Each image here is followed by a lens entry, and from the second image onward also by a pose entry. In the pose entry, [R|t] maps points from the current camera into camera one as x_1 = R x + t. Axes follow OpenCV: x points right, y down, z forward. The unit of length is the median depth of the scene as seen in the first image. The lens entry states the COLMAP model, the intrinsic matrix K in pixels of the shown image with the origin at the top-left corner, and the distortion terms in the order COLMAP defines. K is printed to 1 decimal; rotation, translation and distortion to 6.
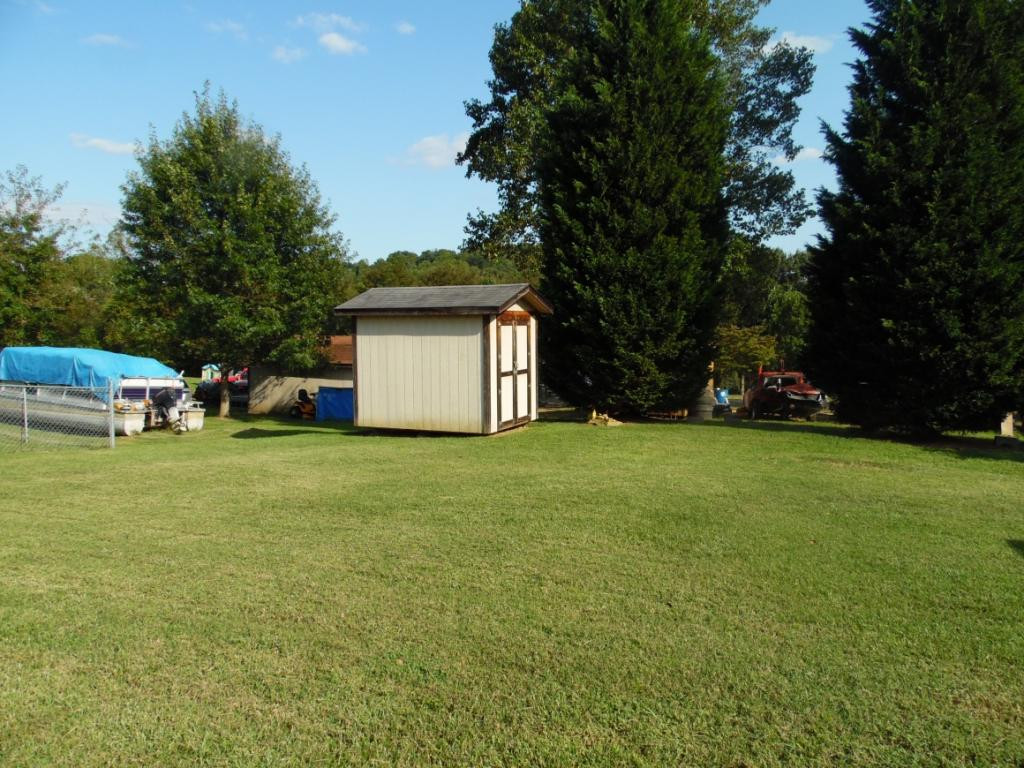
lens RADIAL K [[765.9, 0, 512.4], [0, 765.9, 385.3], [0, 0, 1]] dist [0.011138, -0.000150]
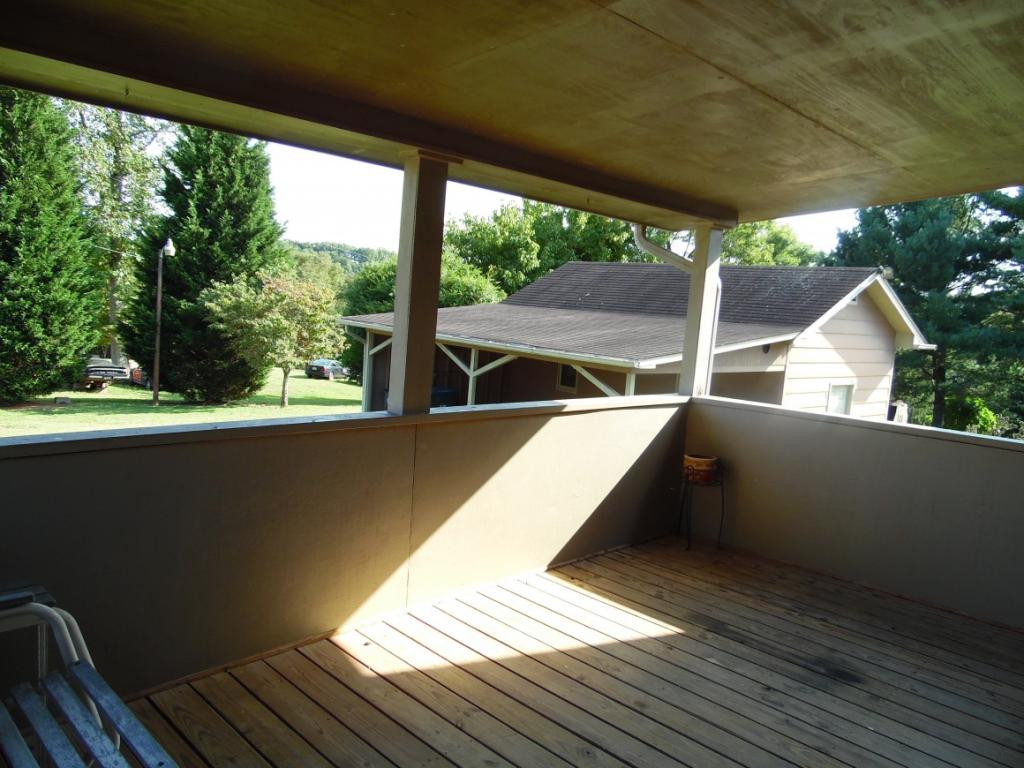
lens RADIAL K [[765.9, 0, 512.3], [0, 765.9, 385.4], [0, 0, 1]] dist [0.011138, -0.000150]
pose [[0.367149, -0.075337, 0.927106, -0.511466], [0.001887, 0.996773, 0.080250, -0.088465], [-0.930160, -0.027714, 0.366106, -0.449524]]
